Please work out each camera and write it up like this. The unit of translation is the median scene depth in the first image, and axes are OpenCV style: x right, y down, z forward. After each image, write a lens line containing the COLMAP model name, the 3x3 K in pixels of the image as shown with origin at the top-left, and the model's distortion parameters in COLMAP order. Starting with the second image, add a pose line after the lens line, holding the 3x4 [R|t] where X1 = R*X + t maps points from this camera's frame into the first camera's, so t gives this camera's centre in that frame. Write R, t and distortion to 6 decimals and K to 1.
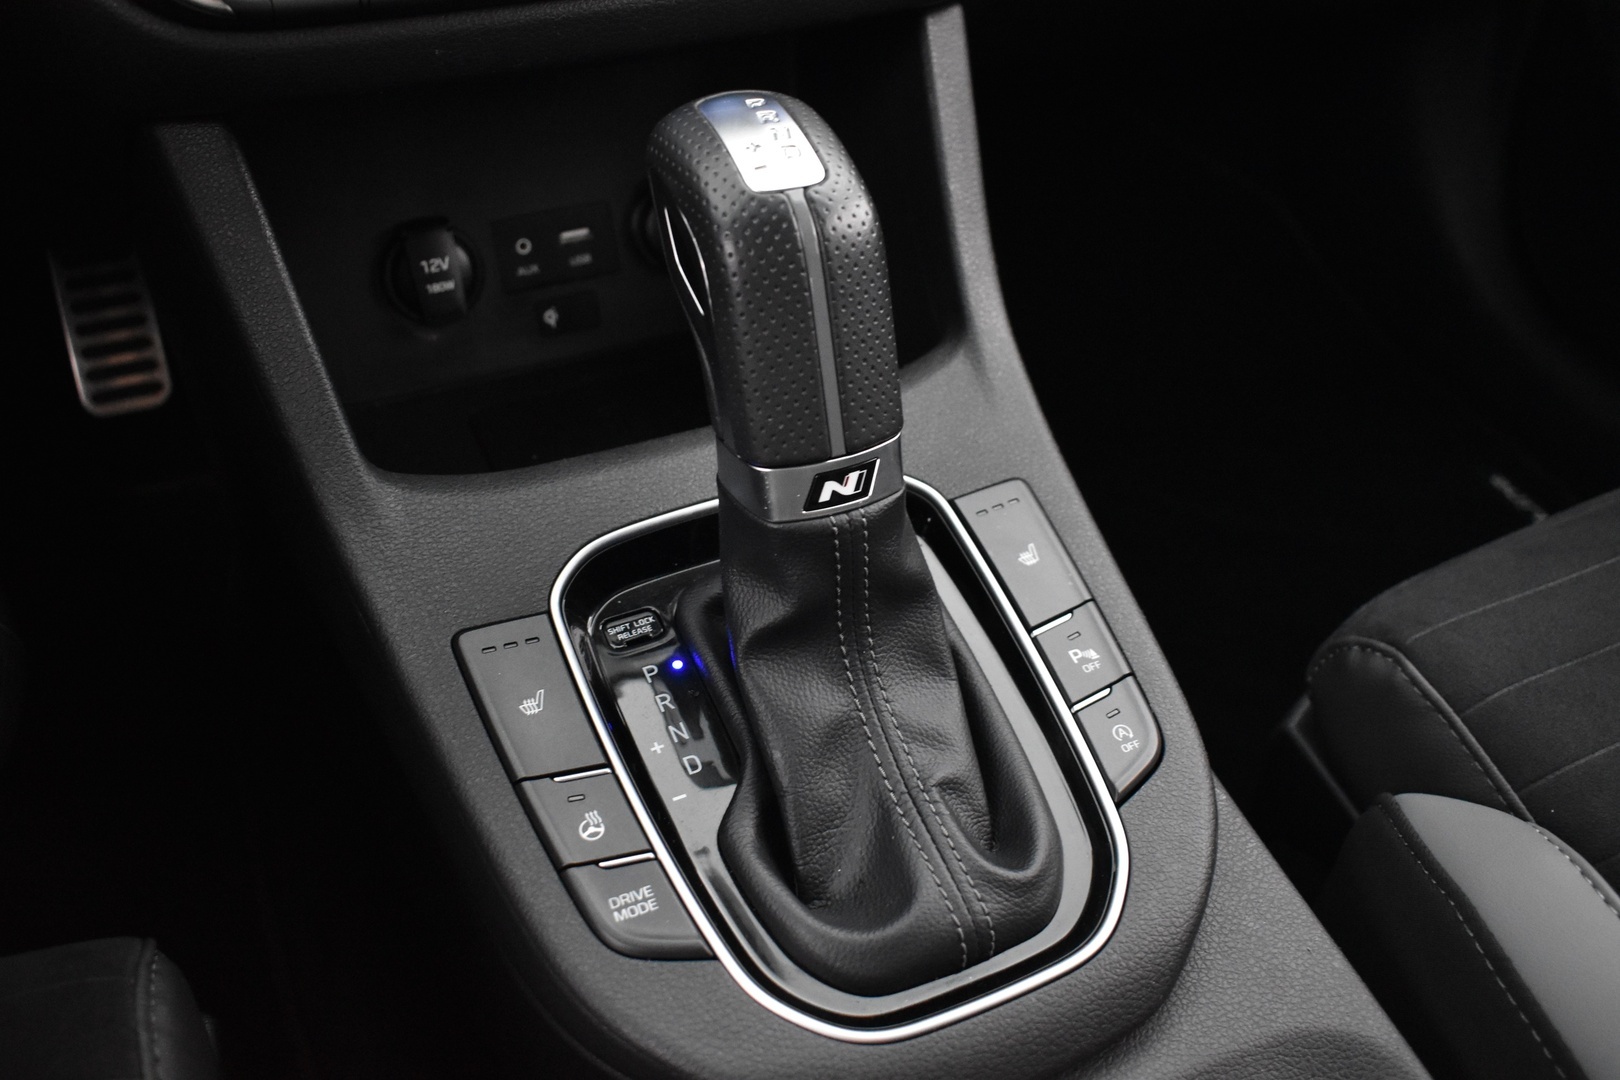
lens RADIAL K [[1439.8, 0, 810.0], [0, 1439.8, 540.0], [0, 0, 1]] dist [-0.090457, -0.001161]
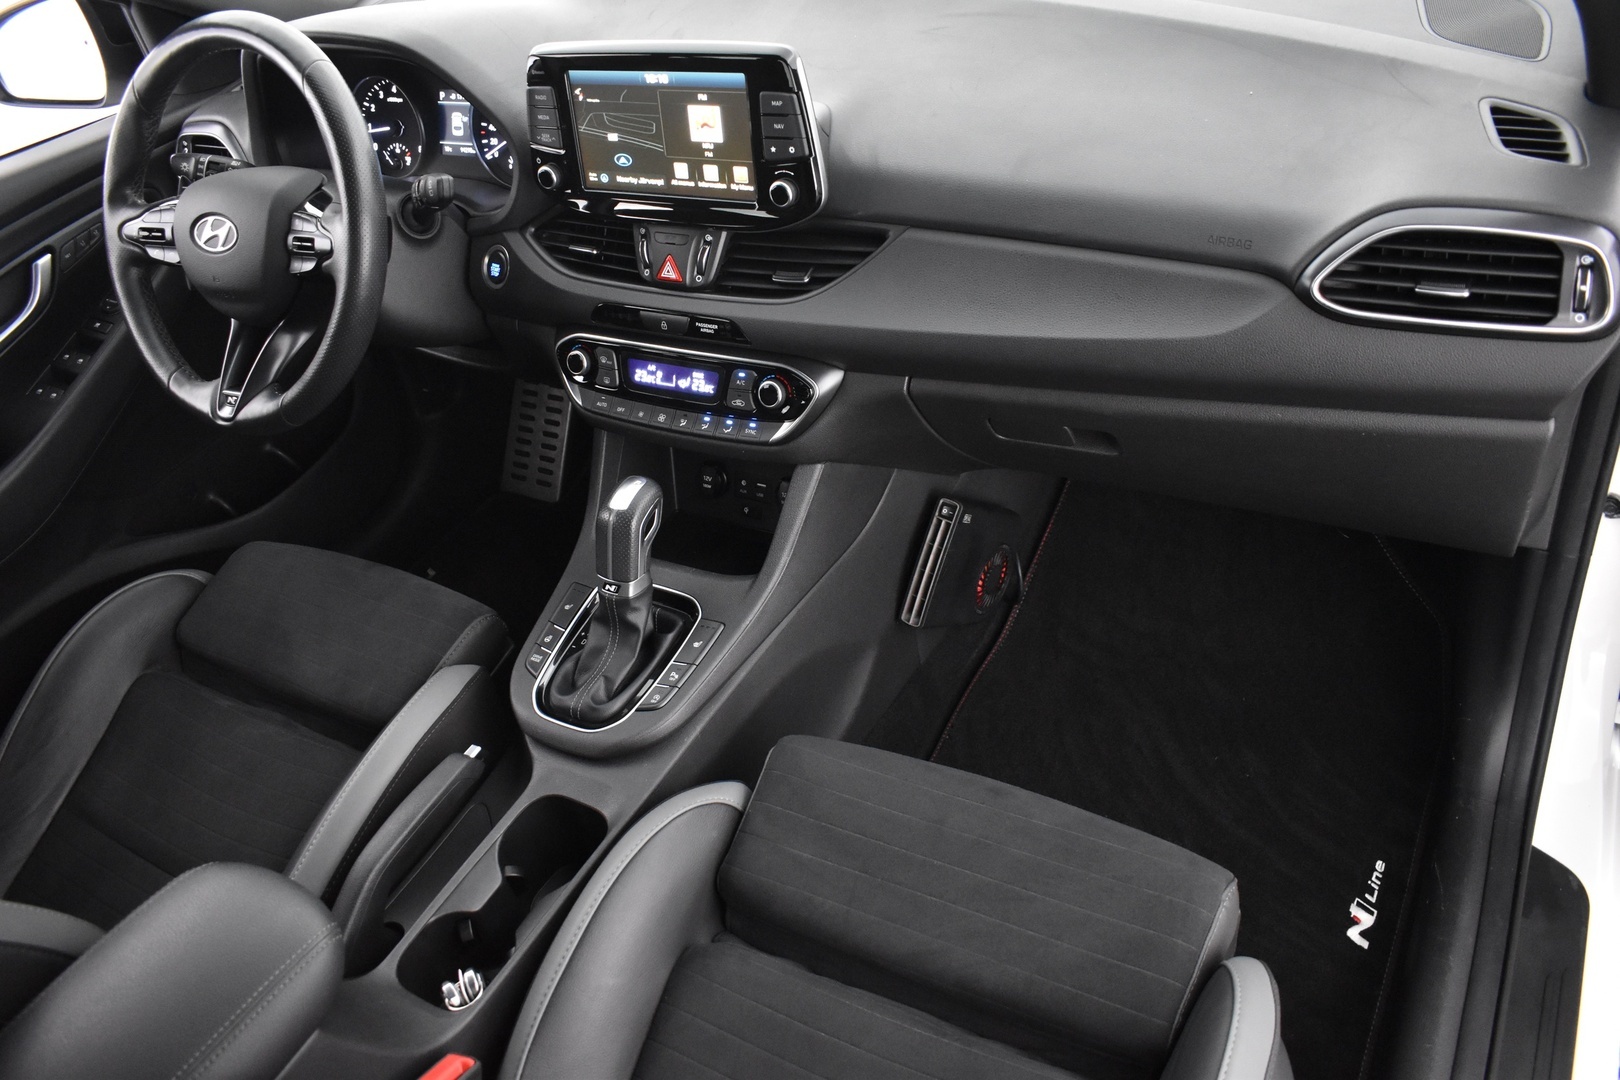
lens RADIAL K [[1237.3, 0, 810.0], [0, 1237.3, 540.0], [0, 0, 1]] dist [-0.098222, 0.017633]
pose [[0.579445, 0.403982, -0.707843, 2.197384], [-0.398278, 0.898098, 0.186532, -0.824572], [0.711069, 0.173833, 0.681295, -0.702690]]
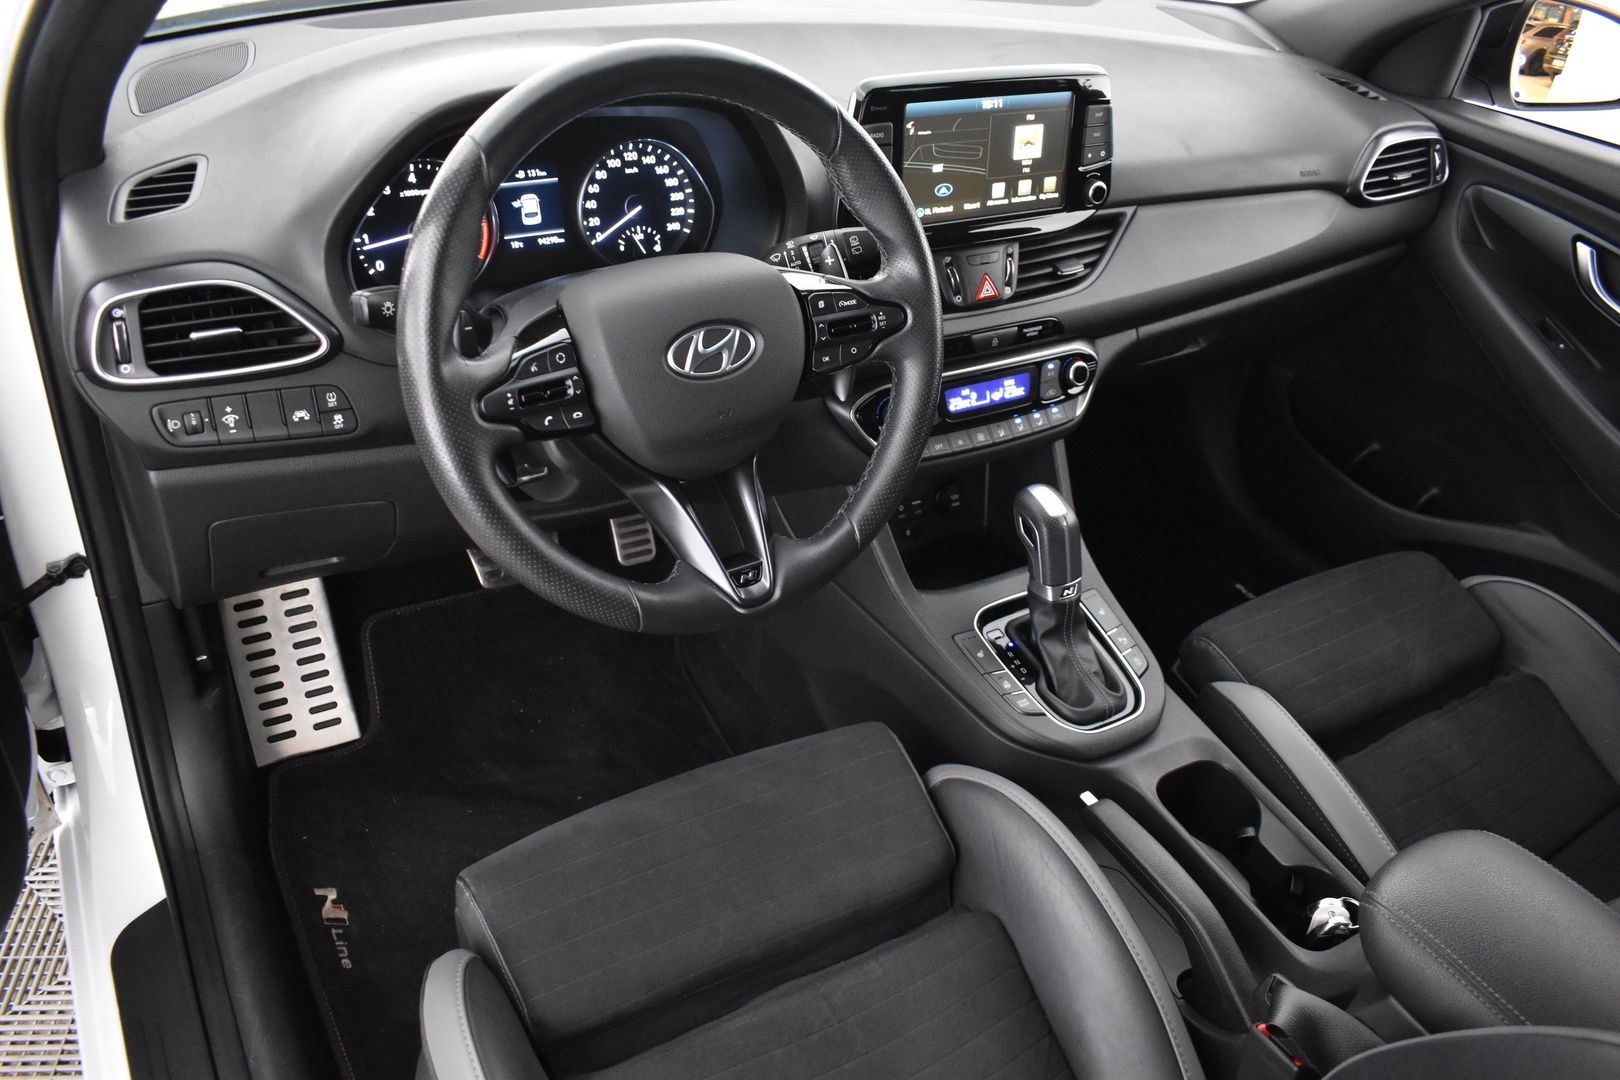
lens RADIAL K [[1237.3, 0, 810.0], [0, 1237.3, 540.0], [0, 0, 1]] dist [-0.098222, 0.017633]
pose [[0.993496, -0.010155, 0.113414, -0.893817], [0.019496, 0.996478, -0.081555, 0.068592], [-0.112186, 0.083236, 0.990195, -1.869305]]
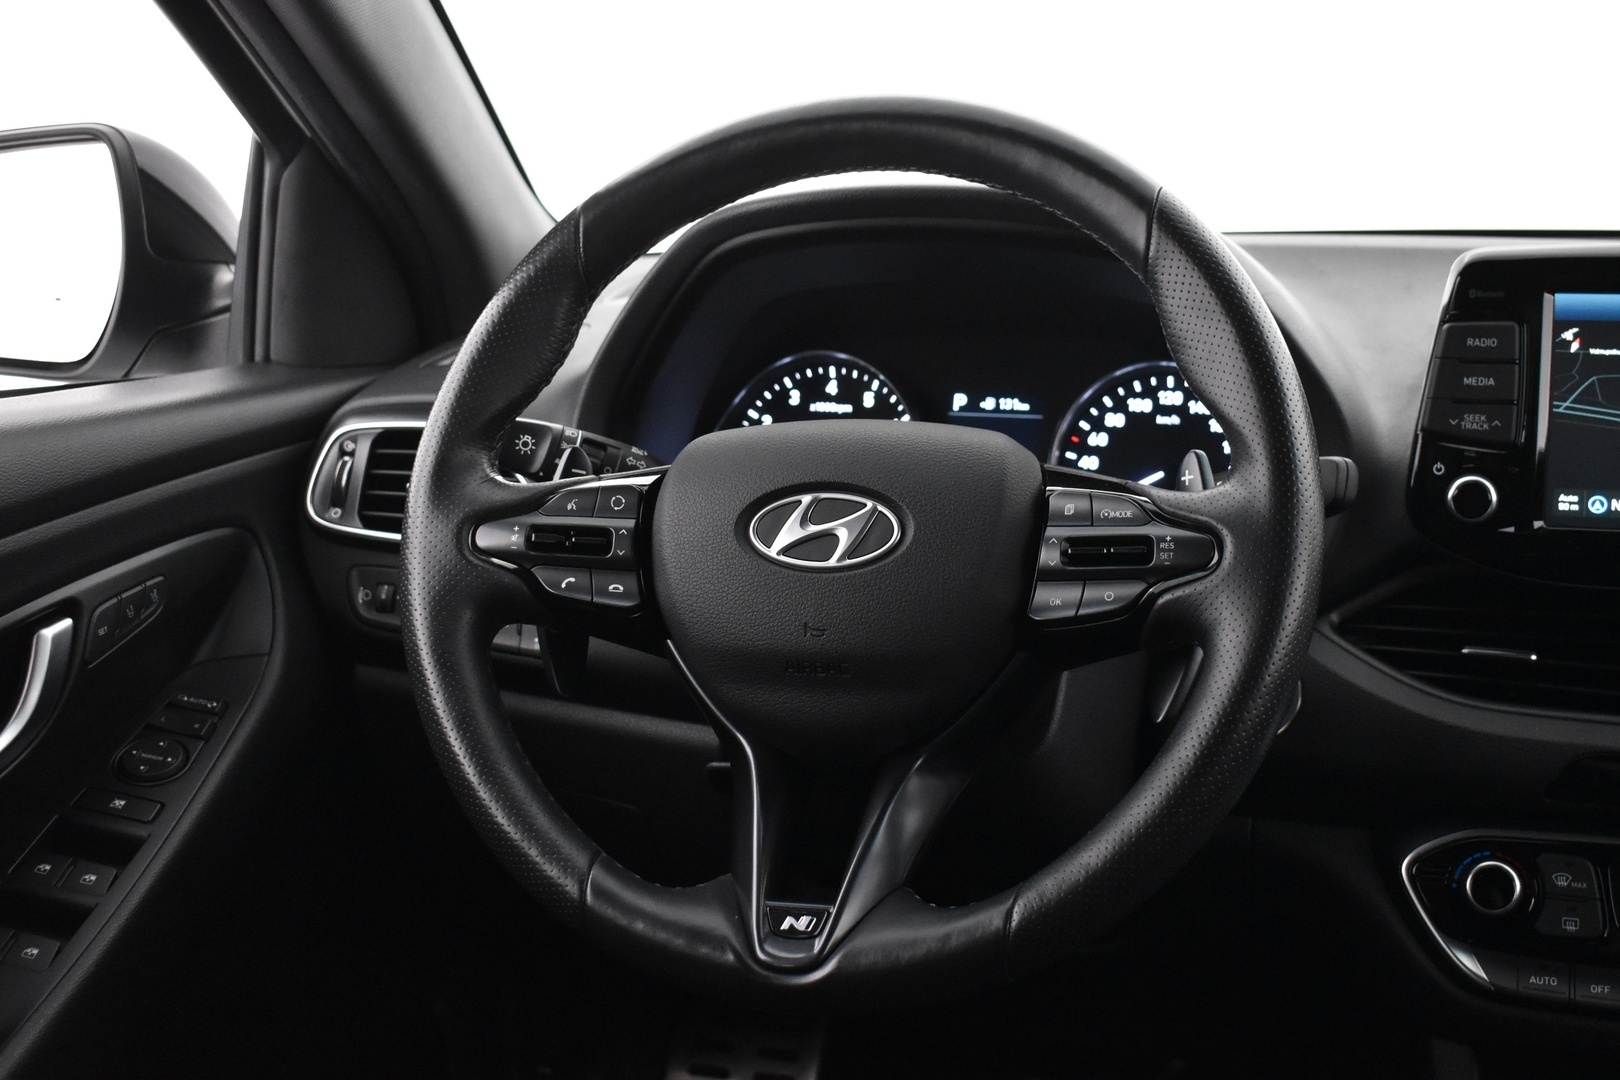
lens RADIAL K [[2088.8, 0, 810.0], [0, 2088.8, 540.0], [0, 0, 1]] dist [-0.087857, 0.087885]
pose [[0.740665, 0.092230, -0.665514, 0.549769], [-0.404085, 0.852511, -0.331571, 0.304244], [0.536777, 0.514508, 0.668694, -1.308912]]
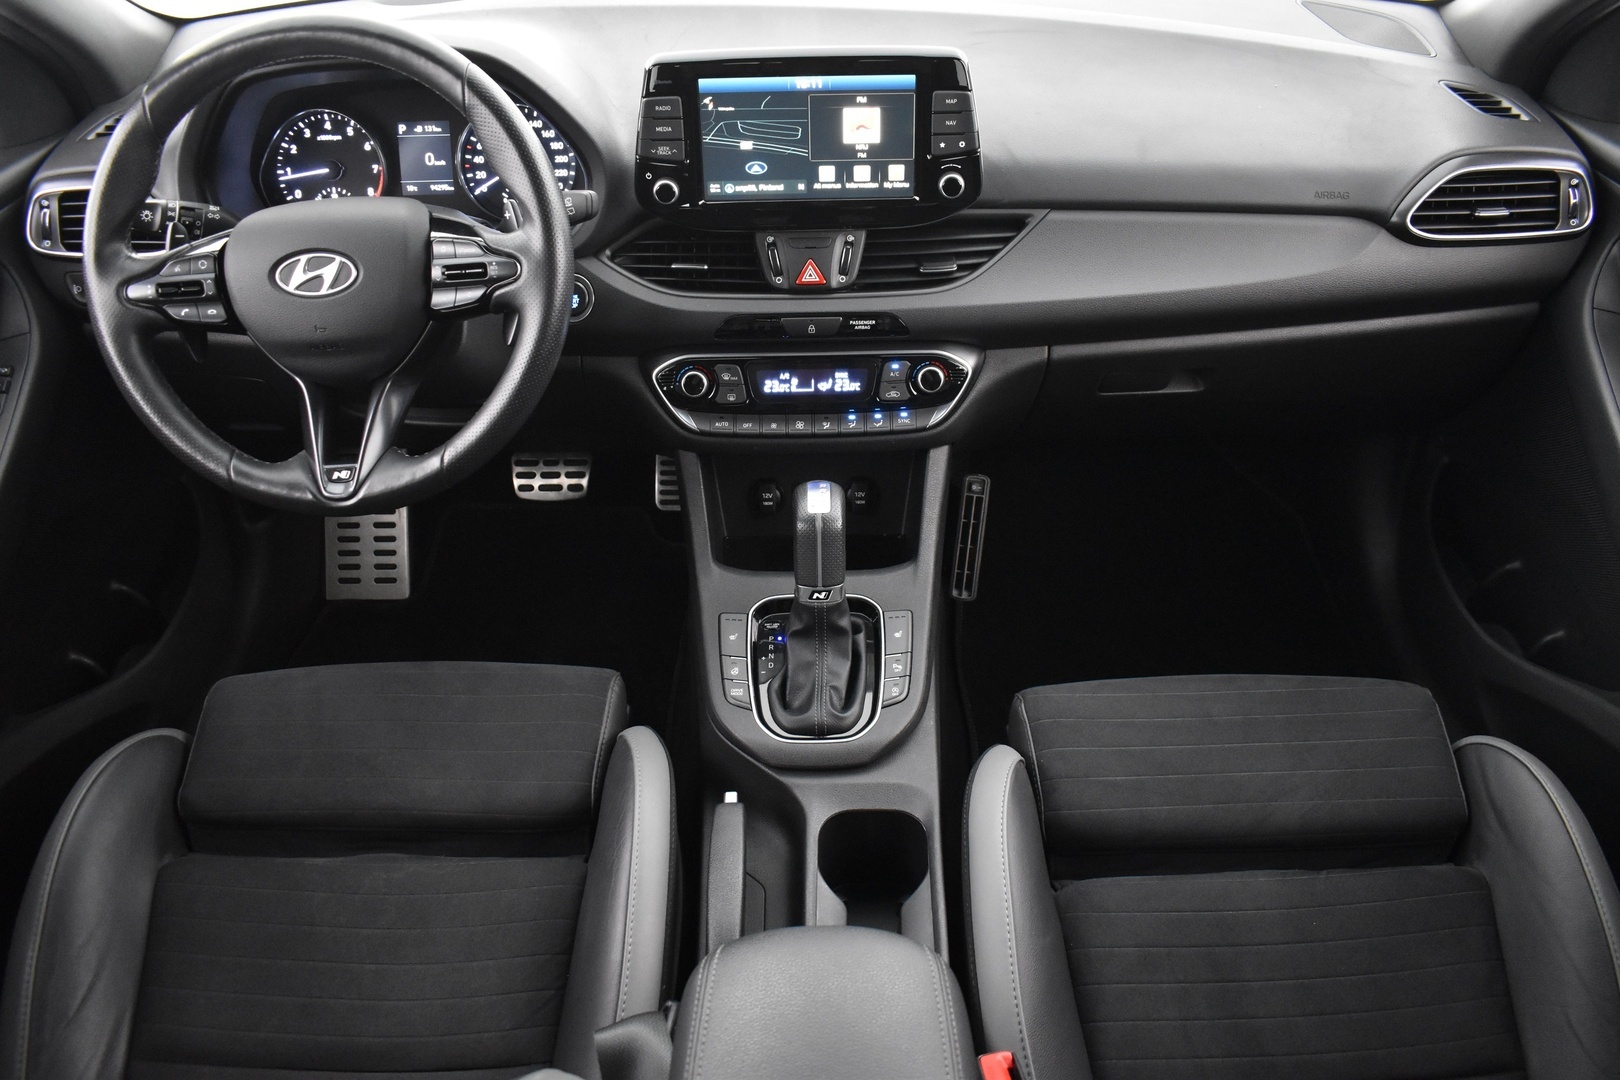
lens RADIAL K [[1237.3, 0, 810.0], [0, 1237.3, 540.0], [0, 0, 1]] dist [-0.098222, 0.017633]
pose [[0.909163, 0.207504, -0.361060, 0.957708], [-0.235844, 0.971133, -0.035747, -0.048945], [0.343219, 0.117654, 0.931857, -1.673577]]
